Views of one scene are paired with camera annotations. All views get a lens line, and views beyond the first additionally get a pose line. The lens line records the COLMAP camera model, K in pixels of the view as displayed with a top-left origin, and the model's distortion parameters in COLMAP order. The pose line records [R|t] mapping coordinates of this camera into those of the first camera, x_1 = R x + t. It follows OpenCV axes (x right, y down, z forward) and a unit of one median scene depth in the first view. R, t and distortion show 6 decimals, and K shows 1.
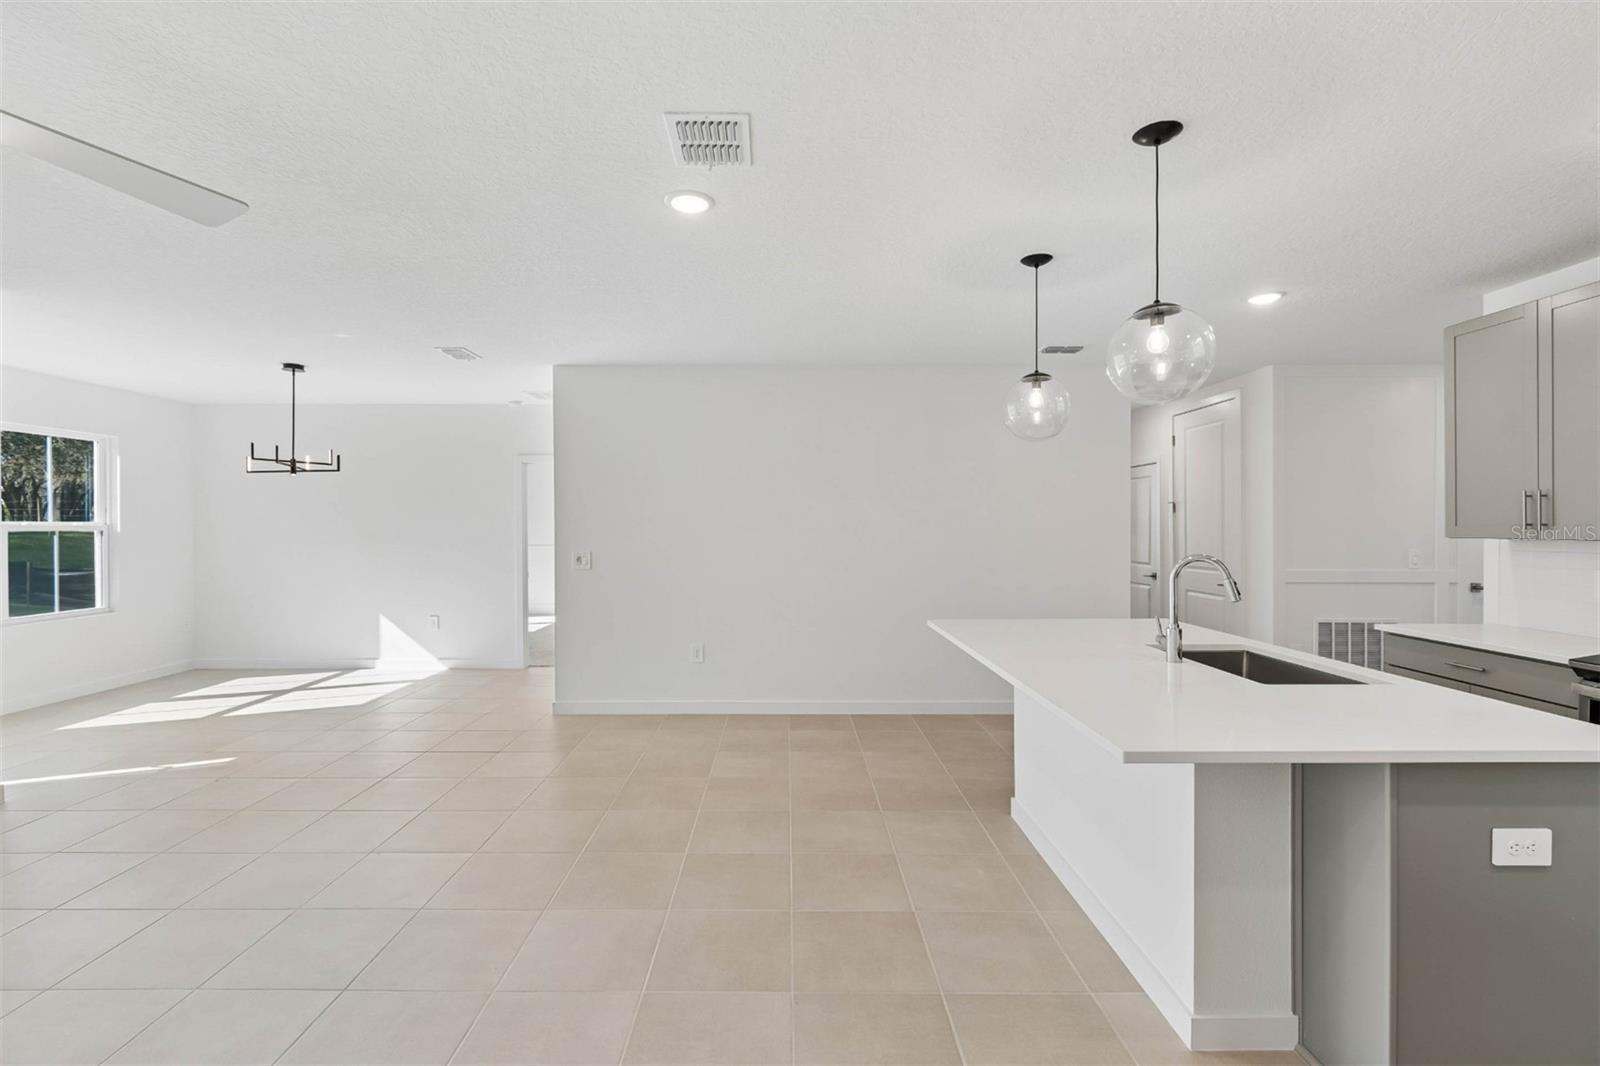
lens RADIAL K [[711.5, 0, 784.2], [0, 711.5, 536.2], [0, 0, 1]] dist [0.002356, 0.000142]
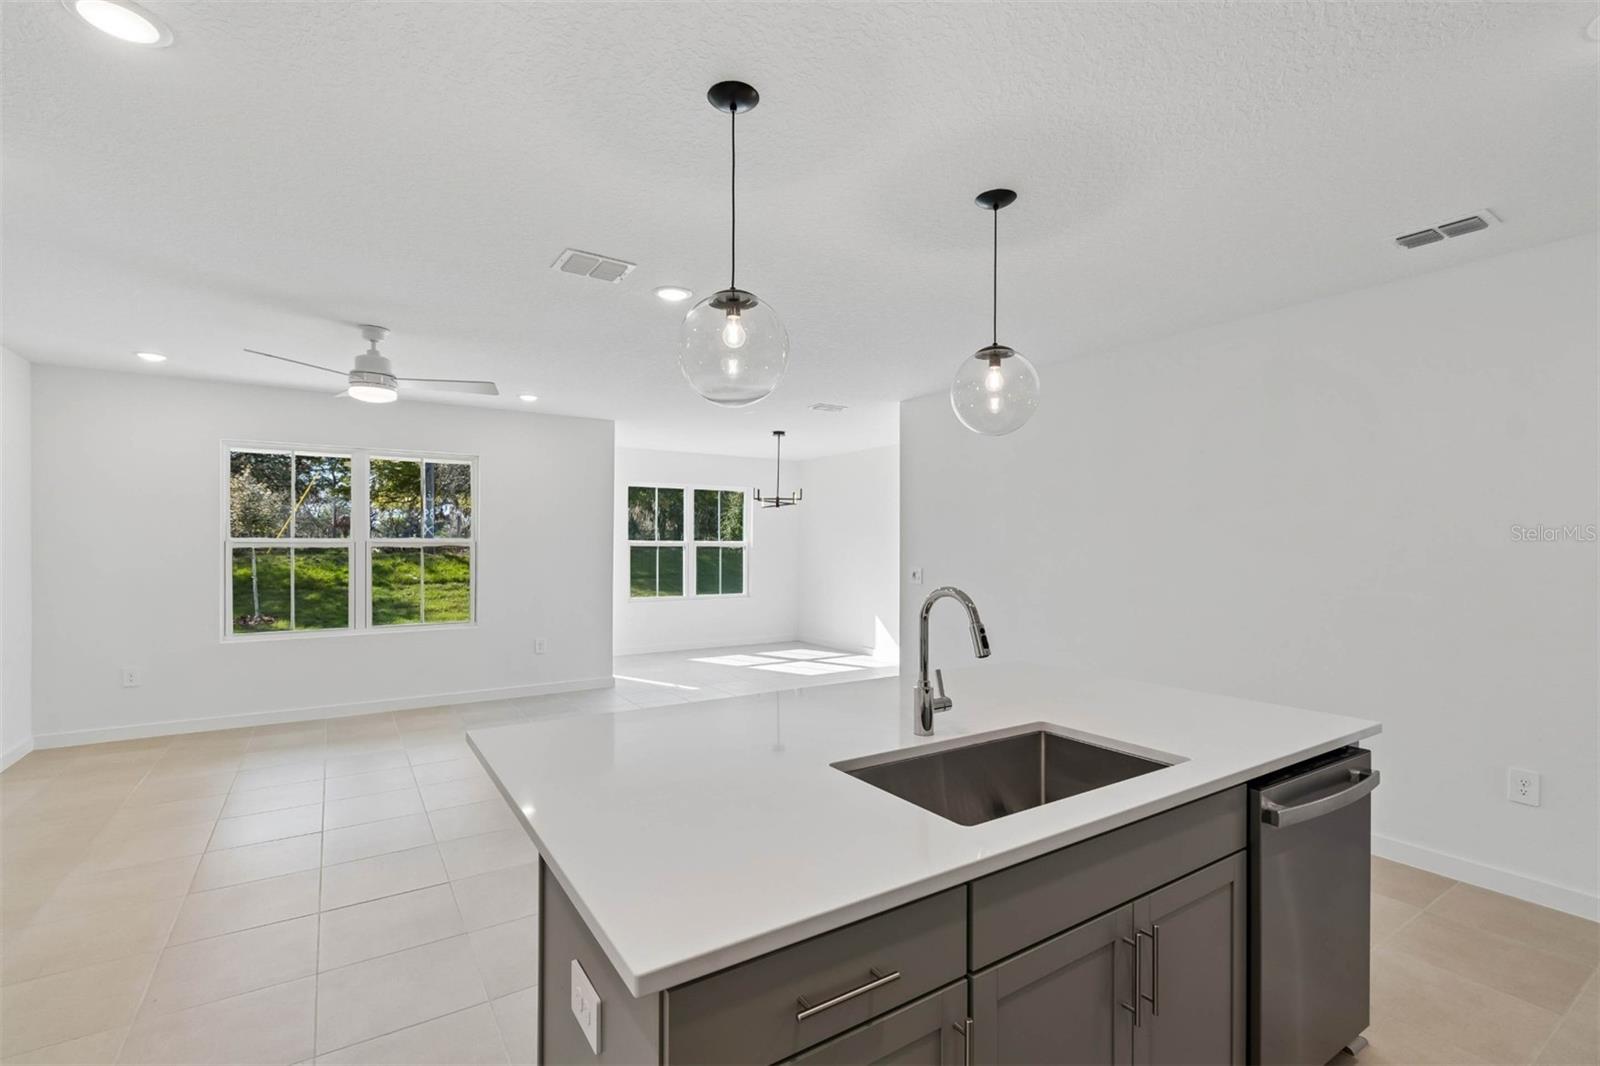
lens RADIAL K [[711.5, 0, 789.8], [0, 711.5, 546.4], [0, 0, 1]] dist [0.002356, 0.000142]
pose [[0.540203, 0.005467, -0.841517, 0.535779], [-0.014328, 0.999894, -0.002702, -0.005144], [0.841413, 0.013517, 0.540224, 0.242672]]
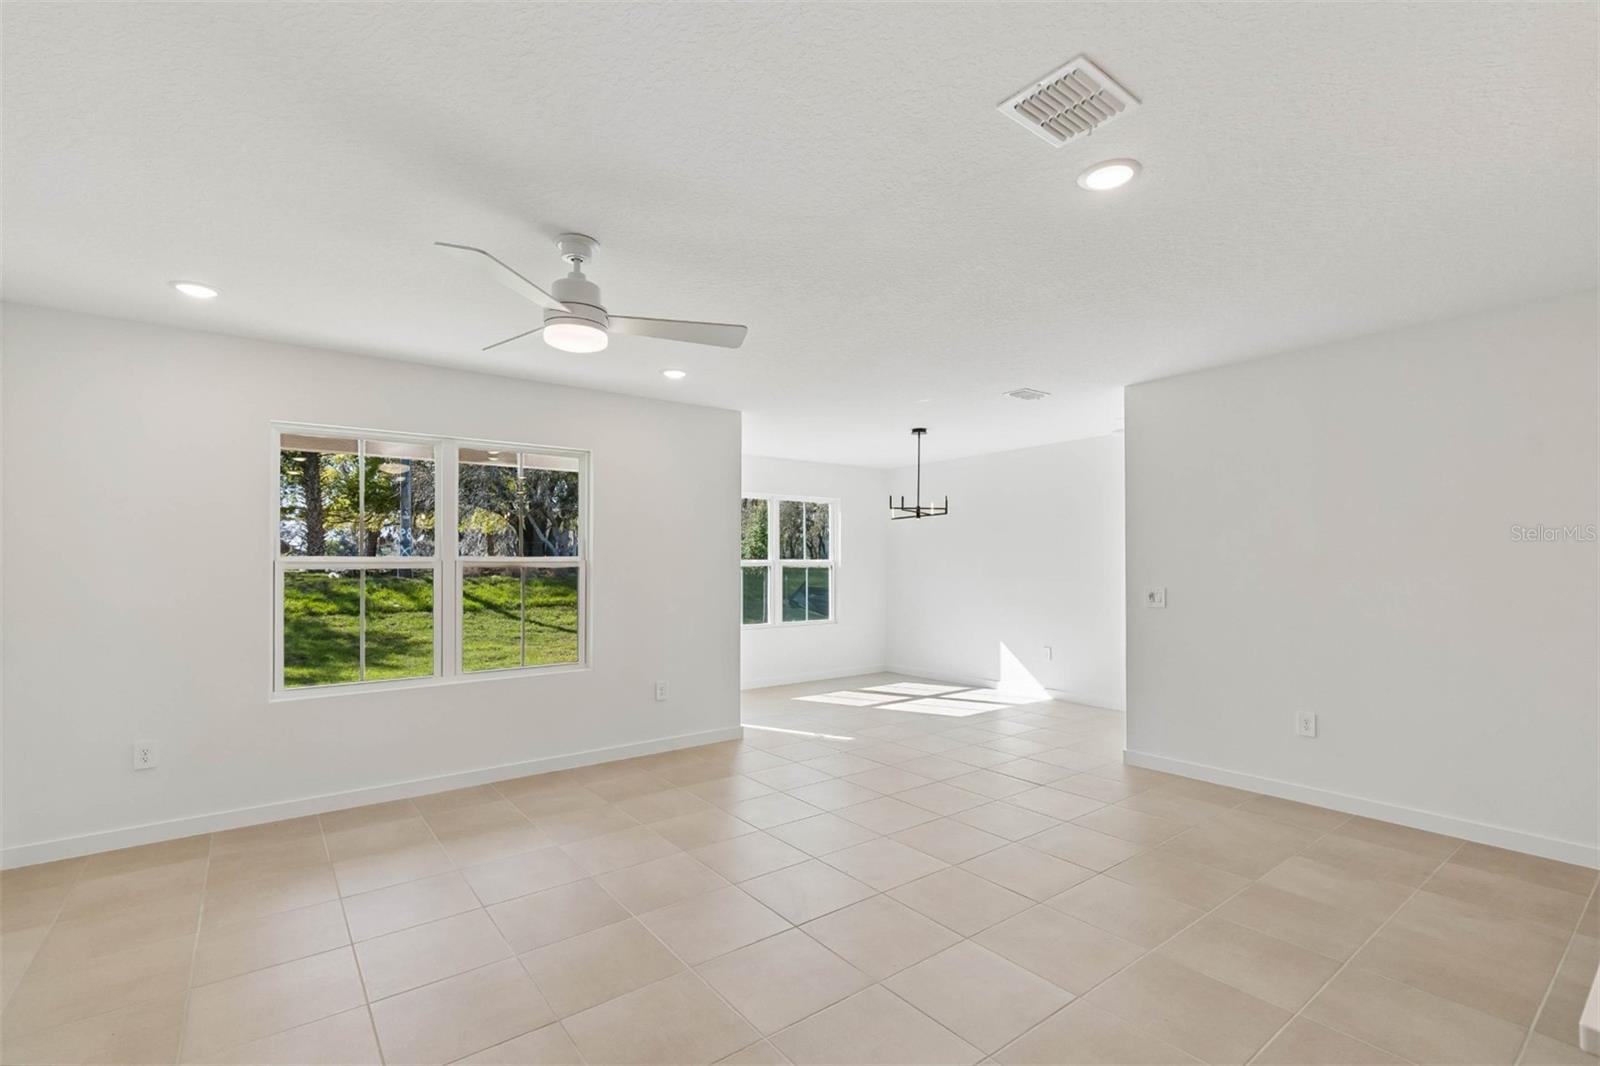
lens RADIAL K [[711.5, 0, 796.1], [0, 711.5, 561.3], [0, 0, 1]] dist [0.002356, 0.000142]
pose [[0.605656, -0.006678, -0.795699, 0.154403], [-0.005587, 0.999904, -0.012644, 0.002365], [0.795707, 0.012103, 0.605560, 0.093887]]
